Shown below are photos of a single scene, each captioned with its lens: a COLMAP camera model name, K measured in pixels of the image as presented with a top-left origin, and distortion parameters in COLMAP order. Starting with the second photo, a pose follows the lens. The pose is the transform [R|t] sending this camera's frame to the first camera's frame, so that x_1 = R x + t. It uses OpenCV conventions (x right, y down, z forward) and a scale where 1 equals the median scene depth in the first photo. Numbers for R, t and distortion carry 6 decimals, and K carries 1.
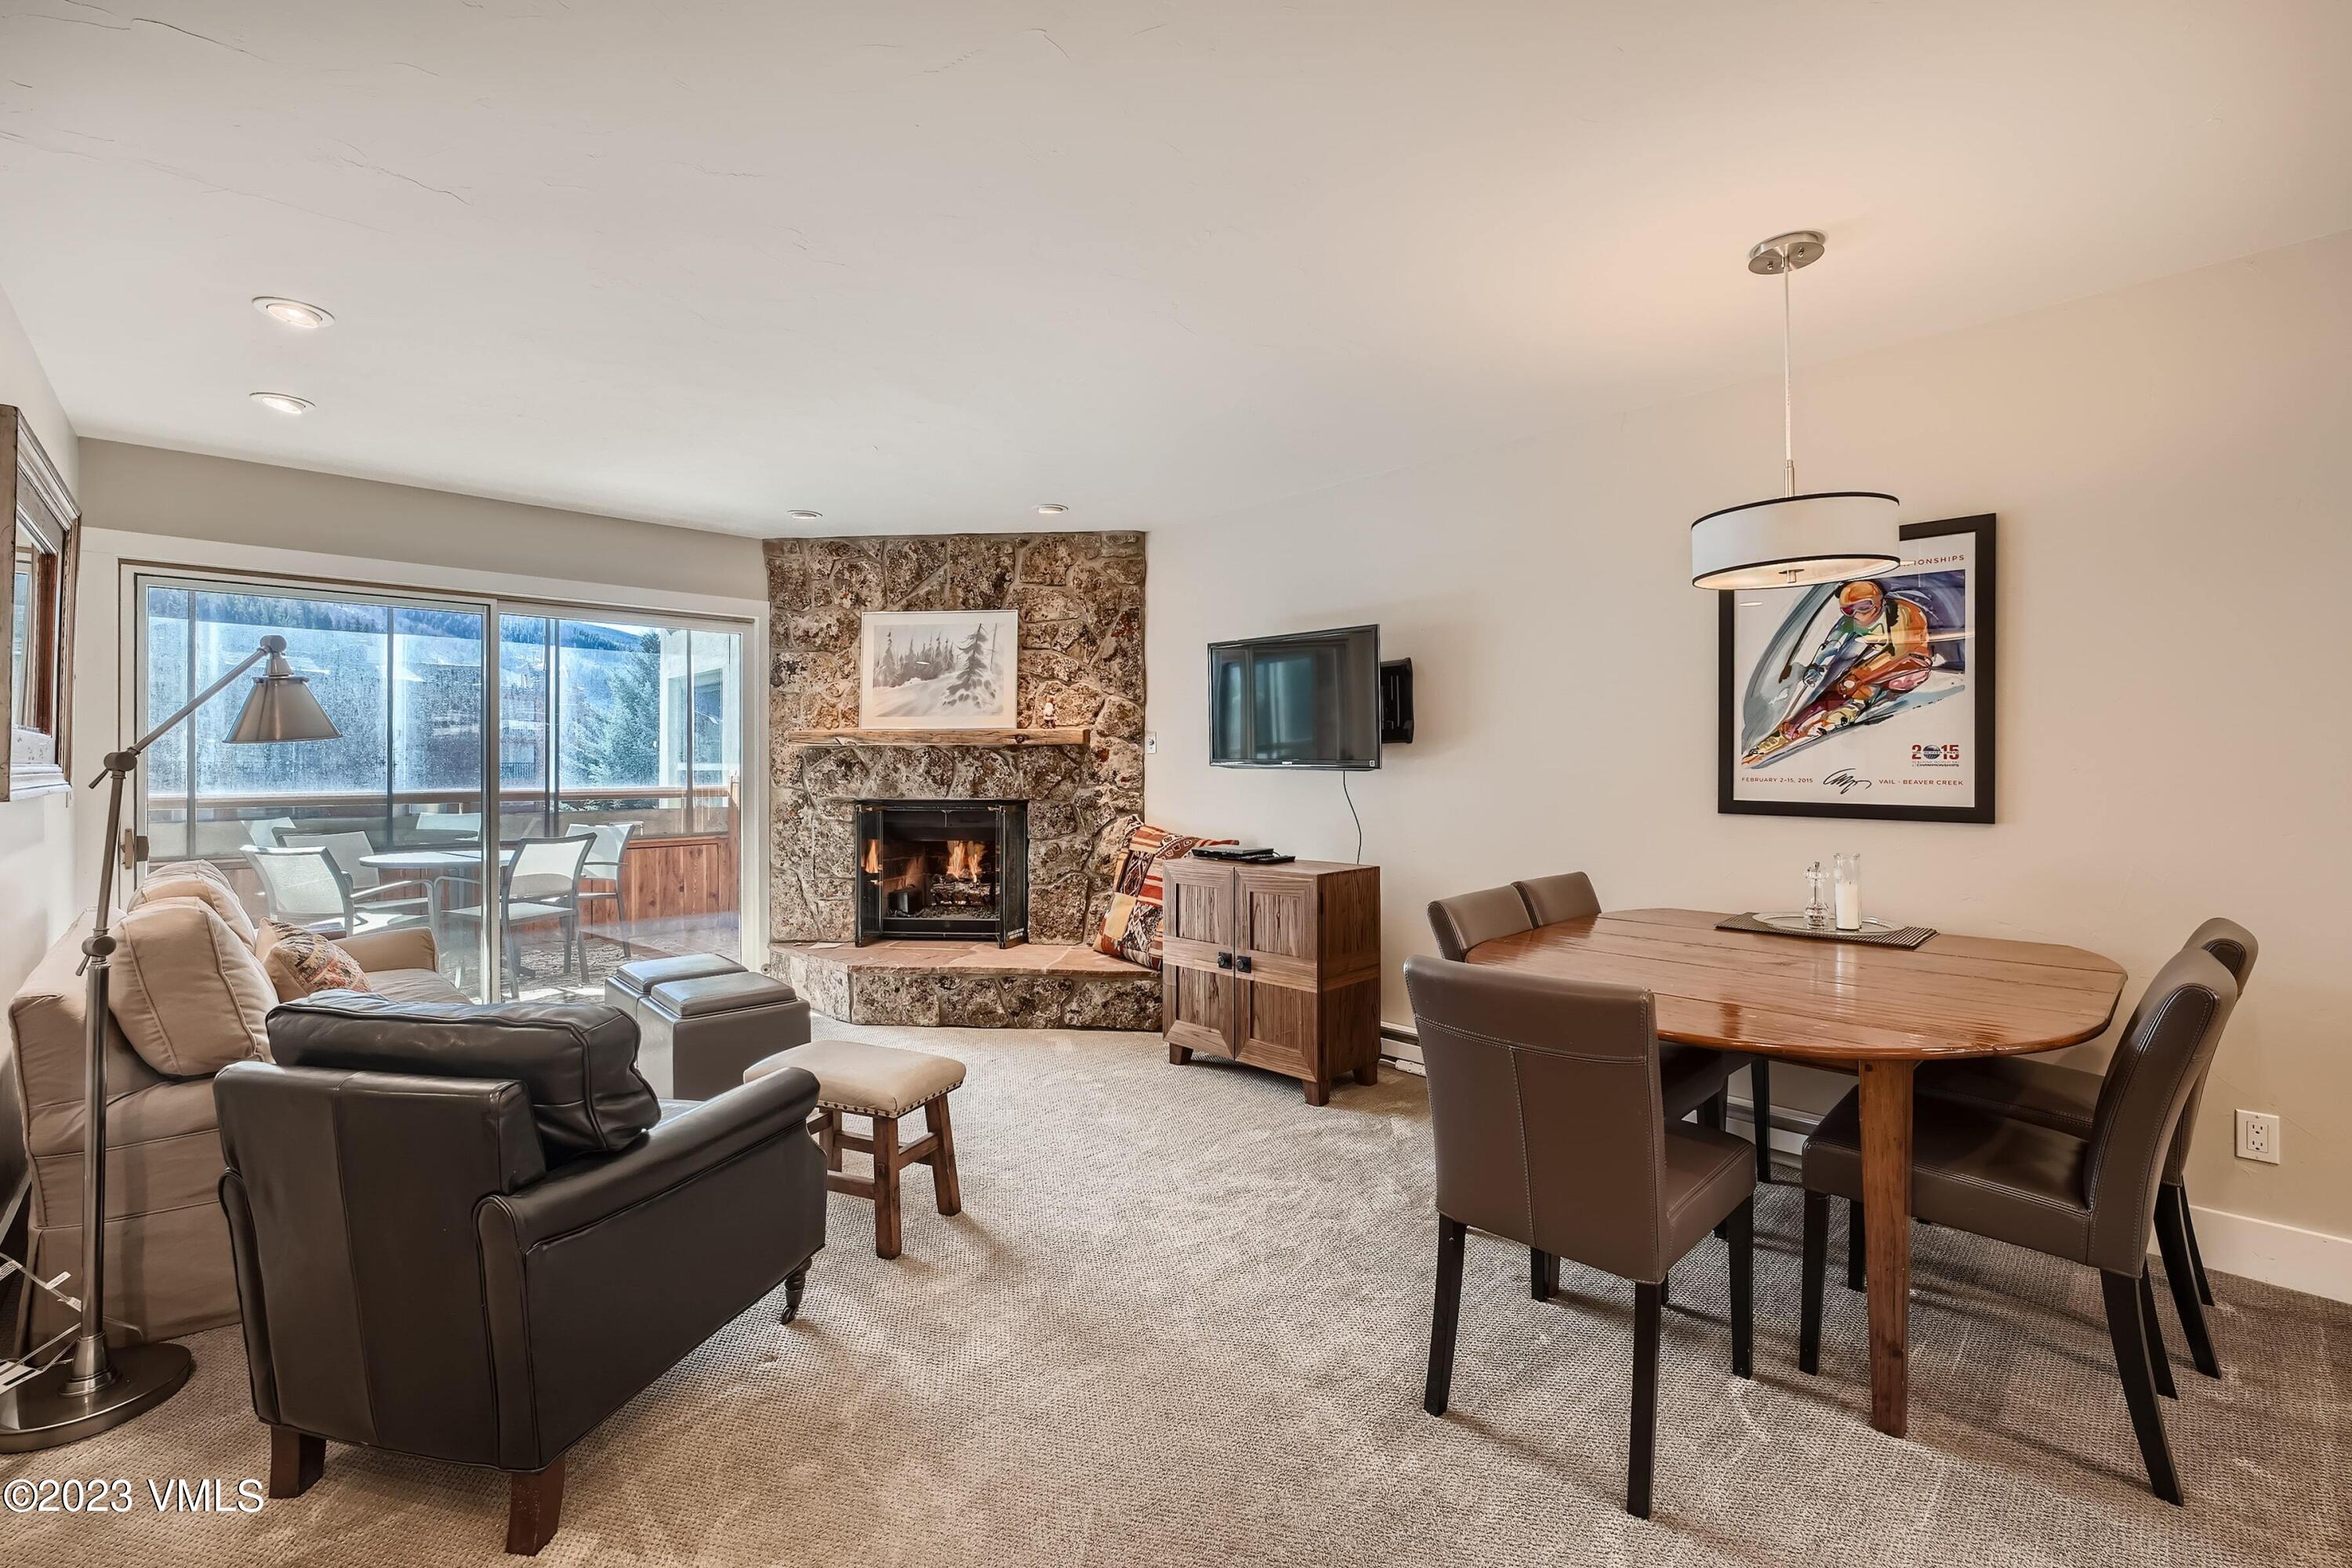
lens RADIAL K [[975.2, 0, 1159.5], [0, 975.2, 761.2], [0, 0, 1]] dist [-0.025104, 0.005359]
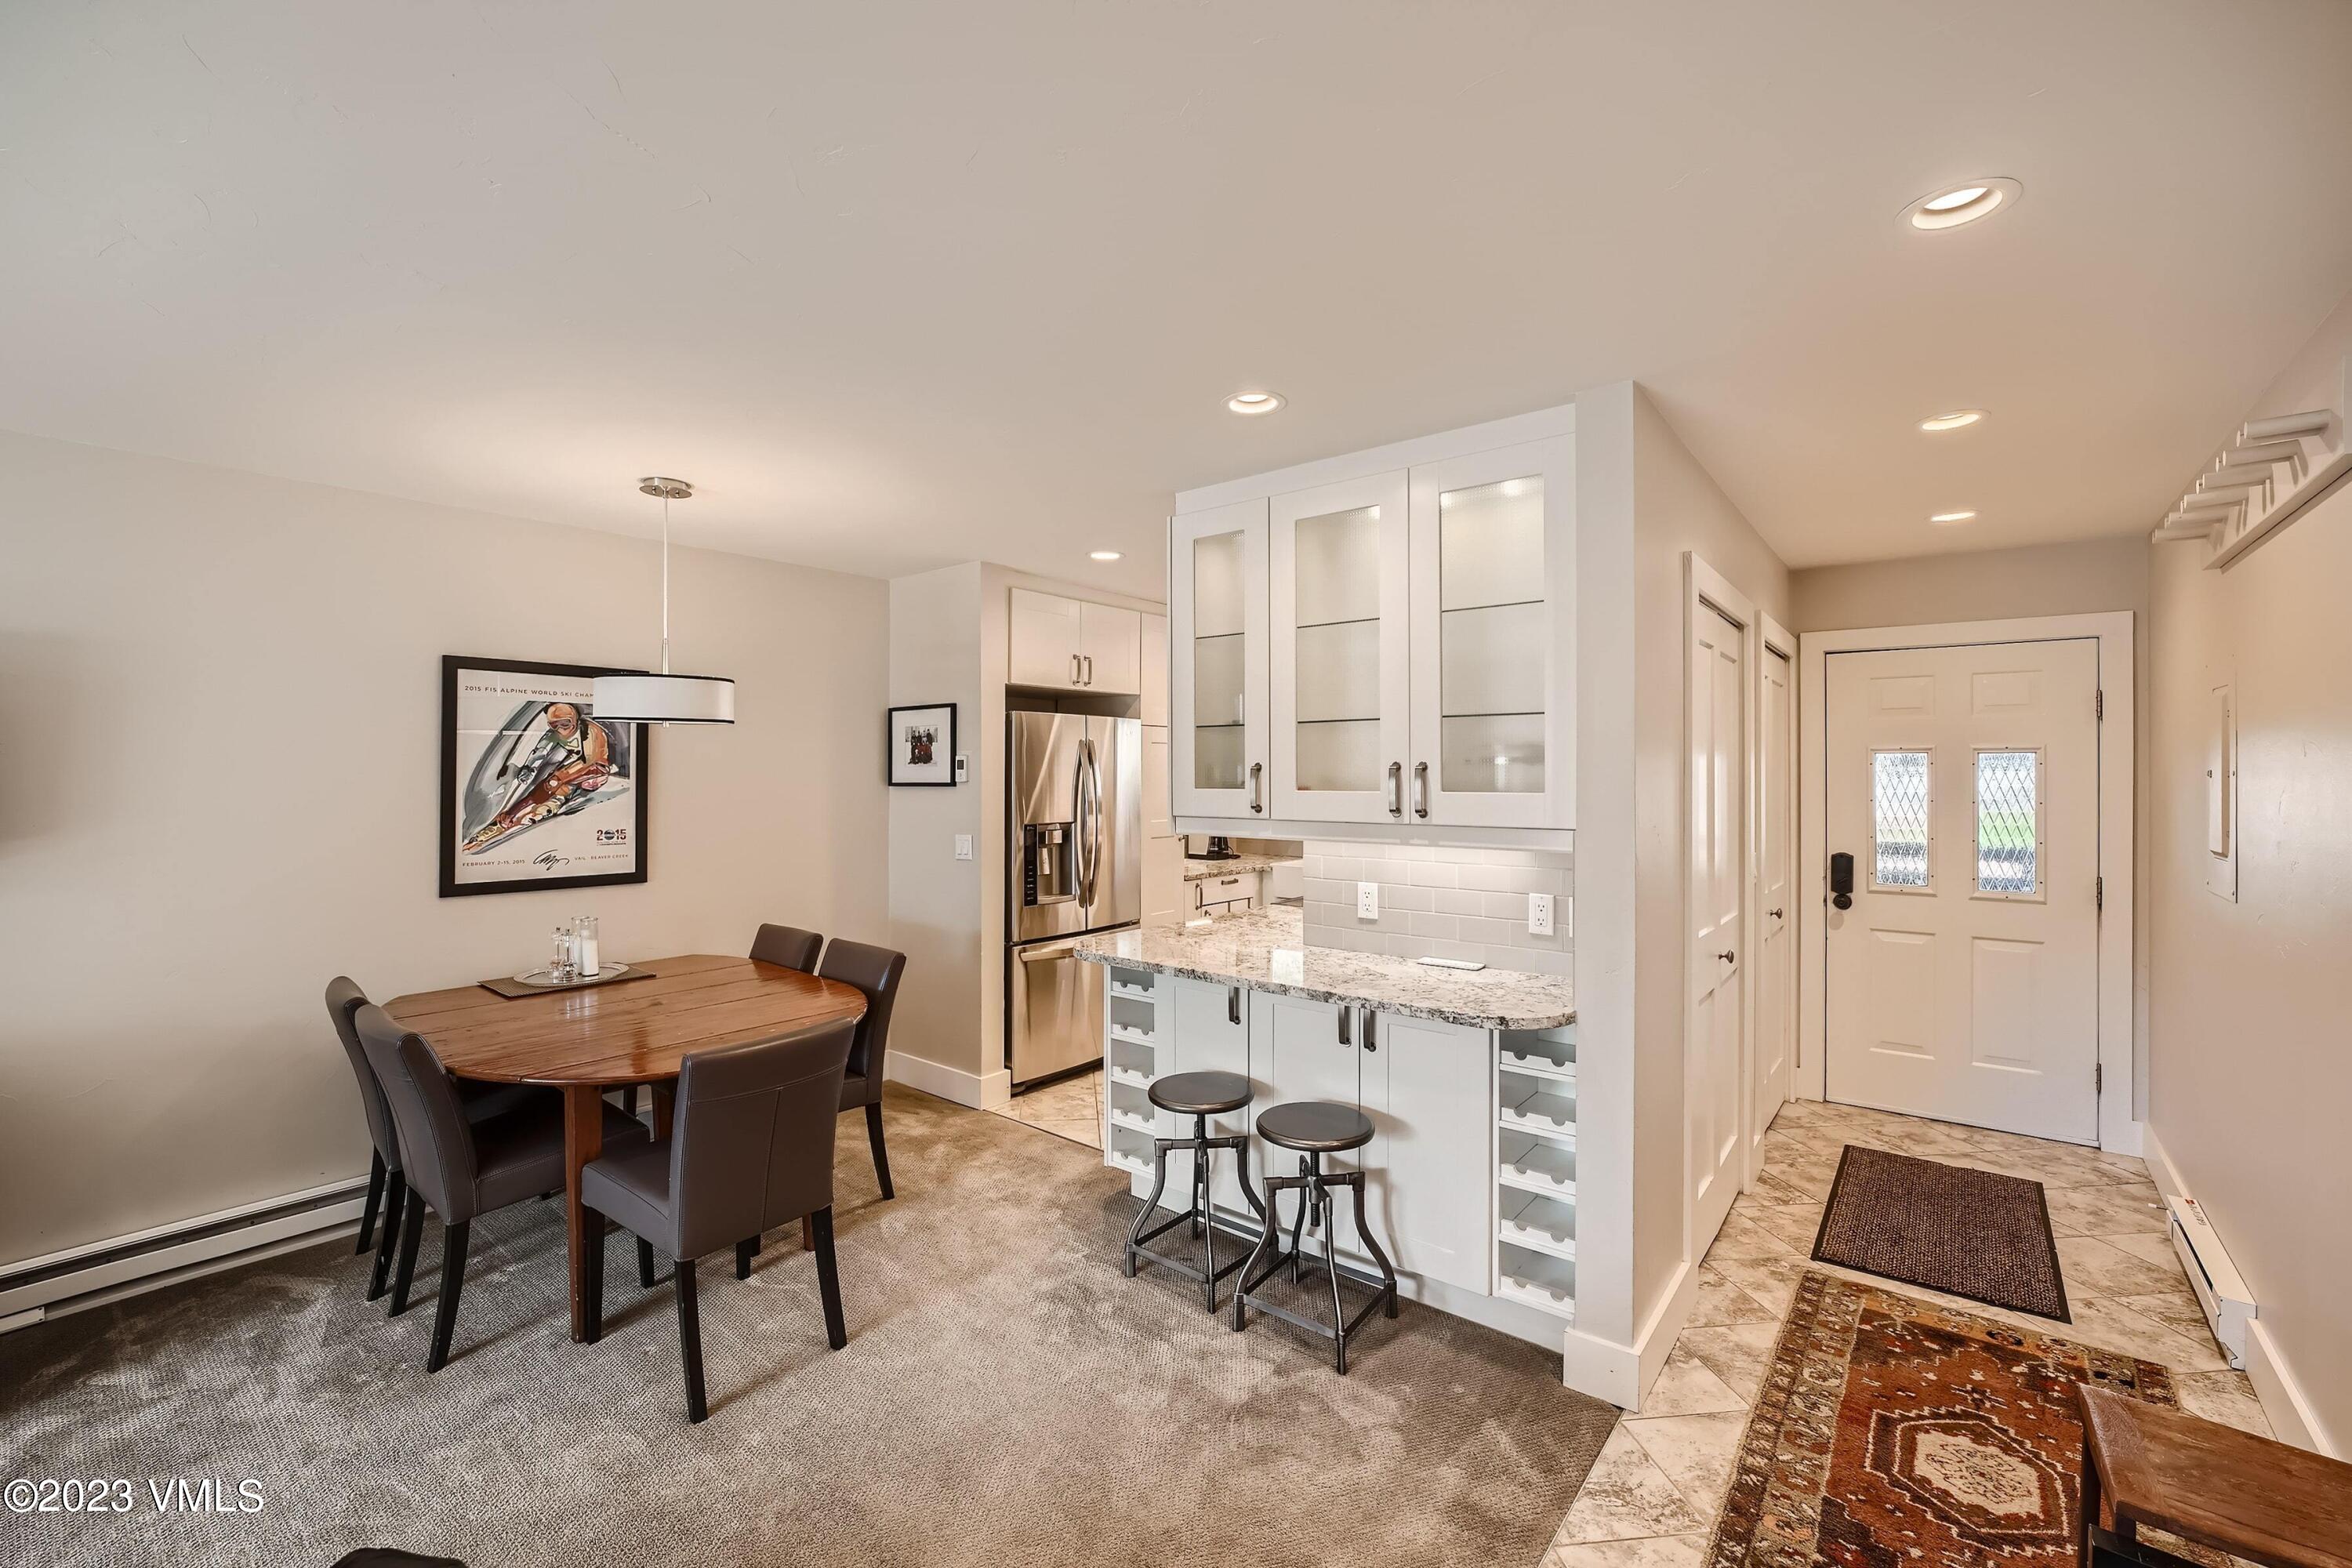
lens RADIAL K [[975.2, 0, 1167.0], [0, 975.2, 778.3], [0, 0, 1]] dist [-0.025104, 0.005359]
pose [[-0.117043, -0.005397, 0.993112, -0.372731], [-0.003557, 0.999981, 0.005015, -0.056199], [-0.993120, -0.002945, -0.117060, 0.205704]]
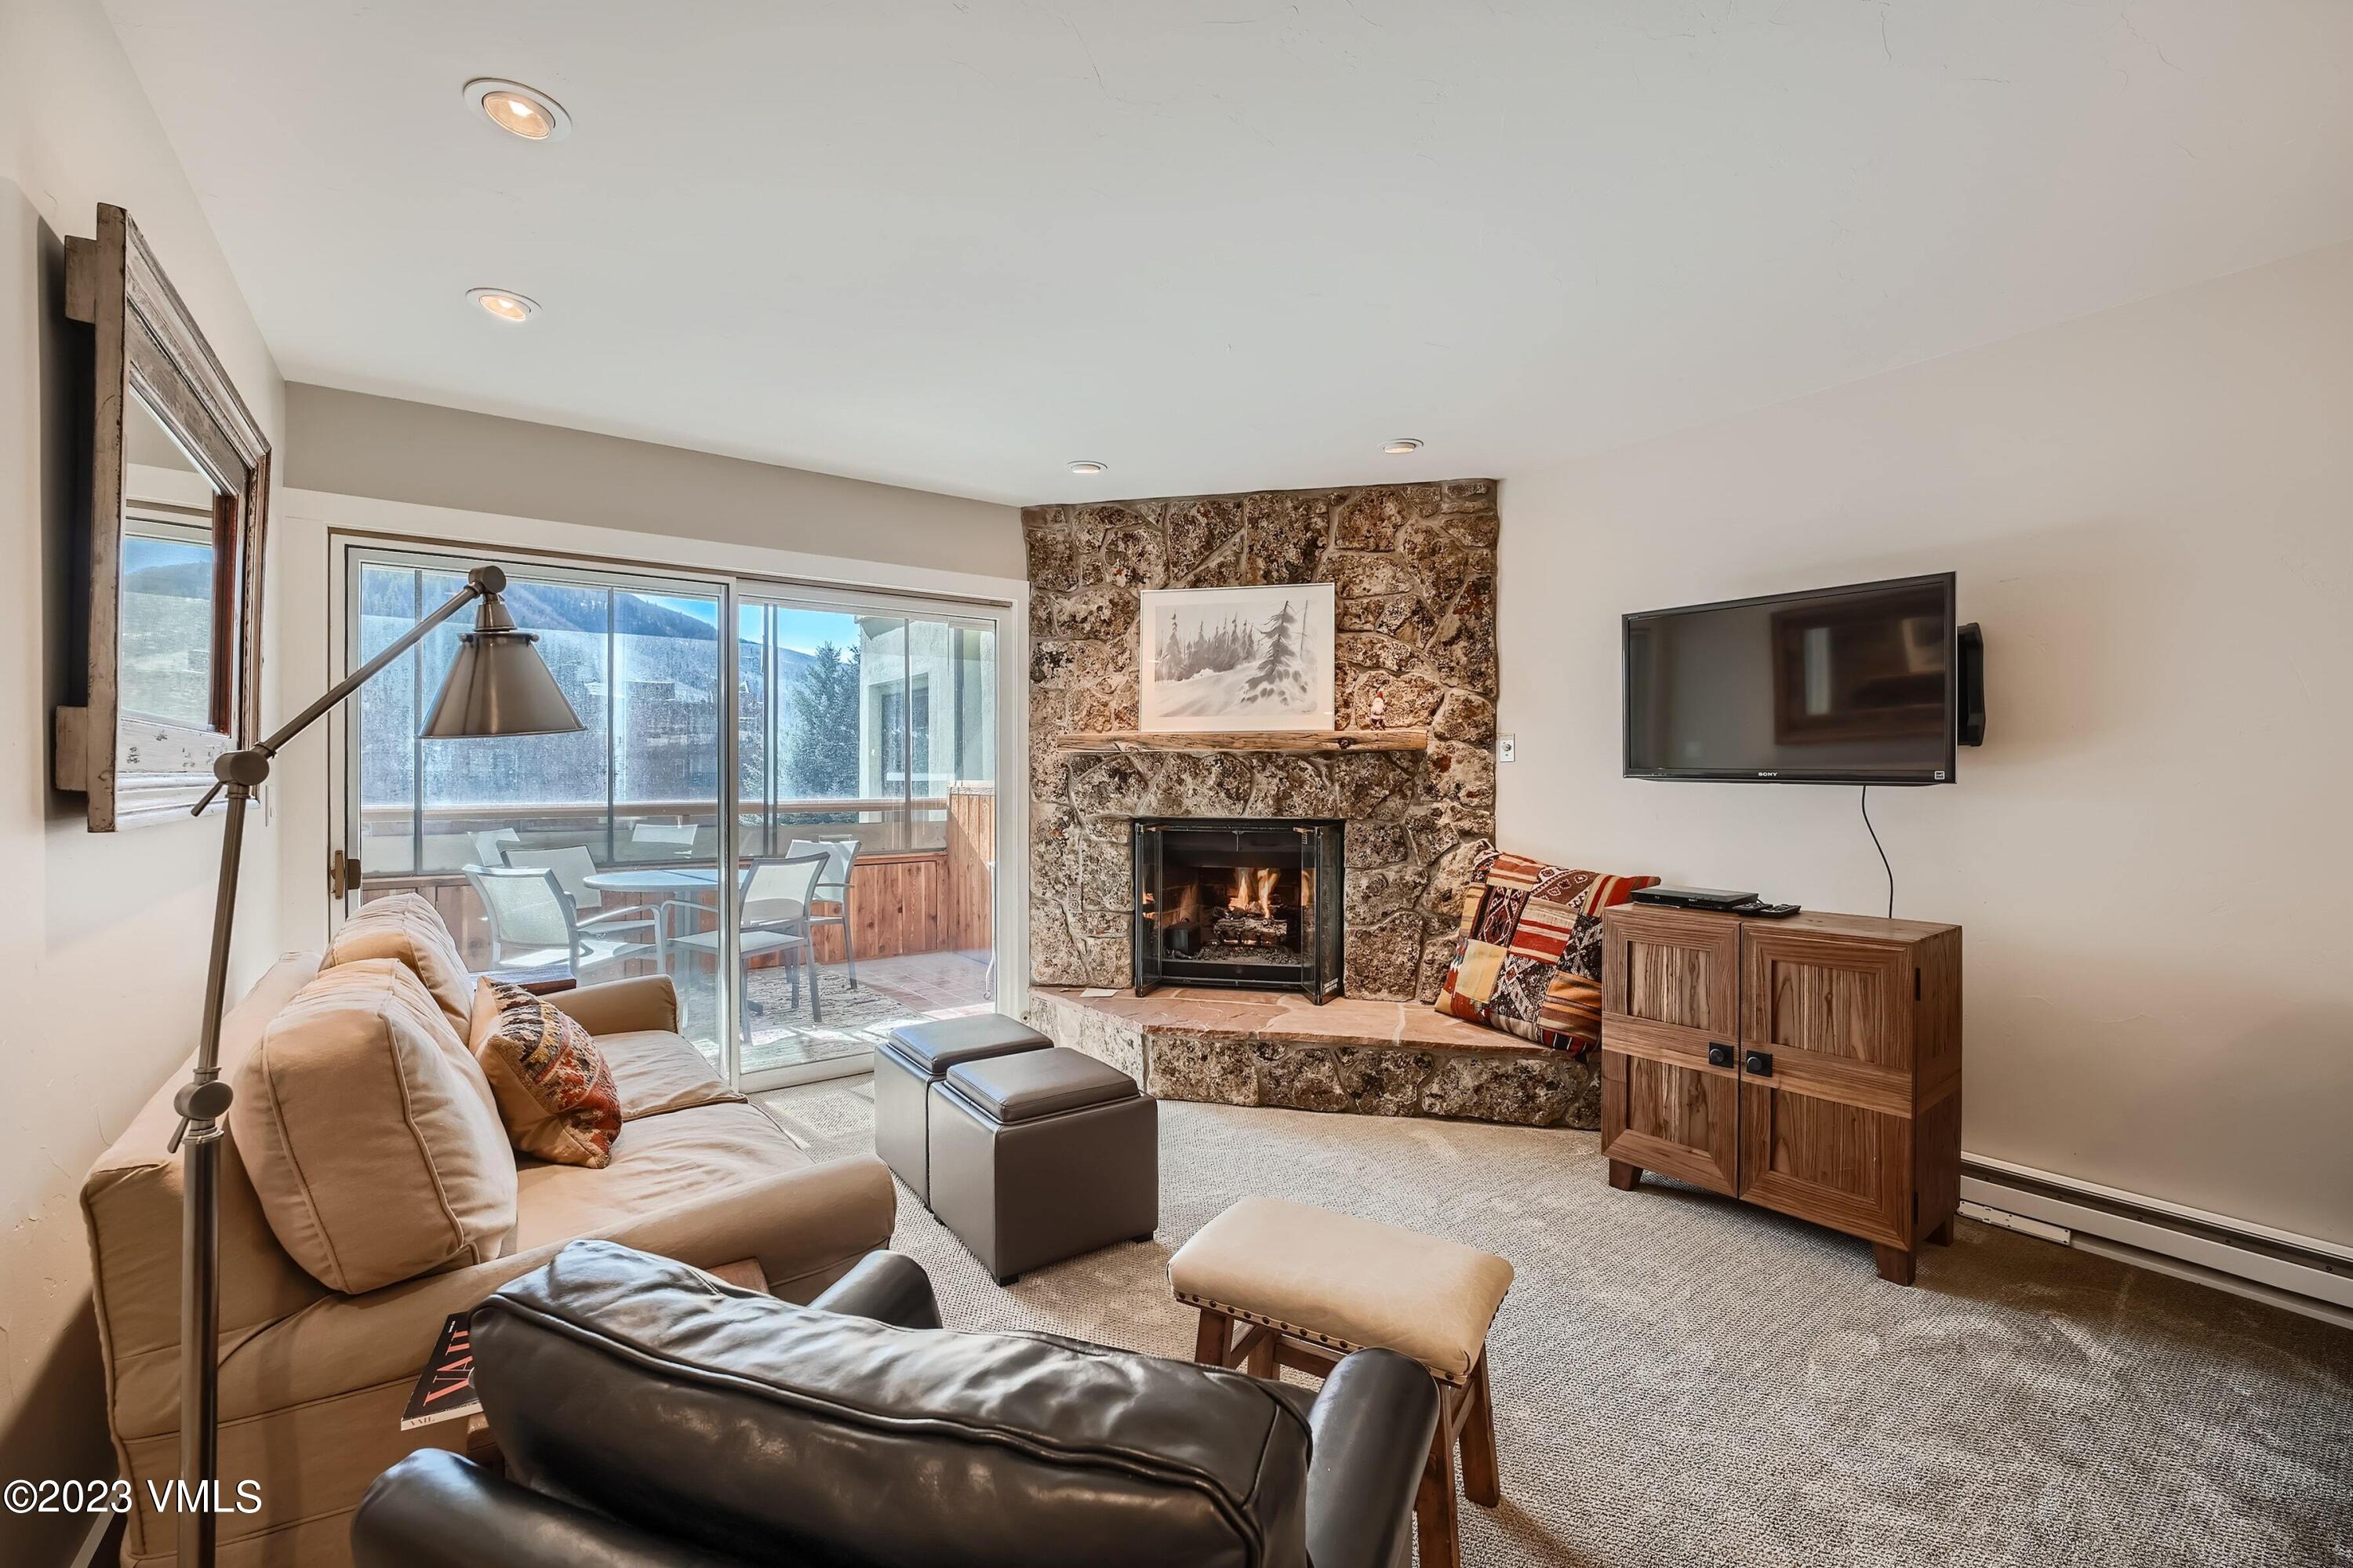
lens RADIAL K [[975.6, 0, 1168.7], [0, 975.6, 773.7], [0, 0, 1]] dist [-0.025104, 0.005359]
pose [[0.990142, 0.001483, -0.140057, -0.178553], [-0.001199, 0.999997, 0.002112, 0.000593], [0.140059, -0.001923, 0.990141, 0.197150]]
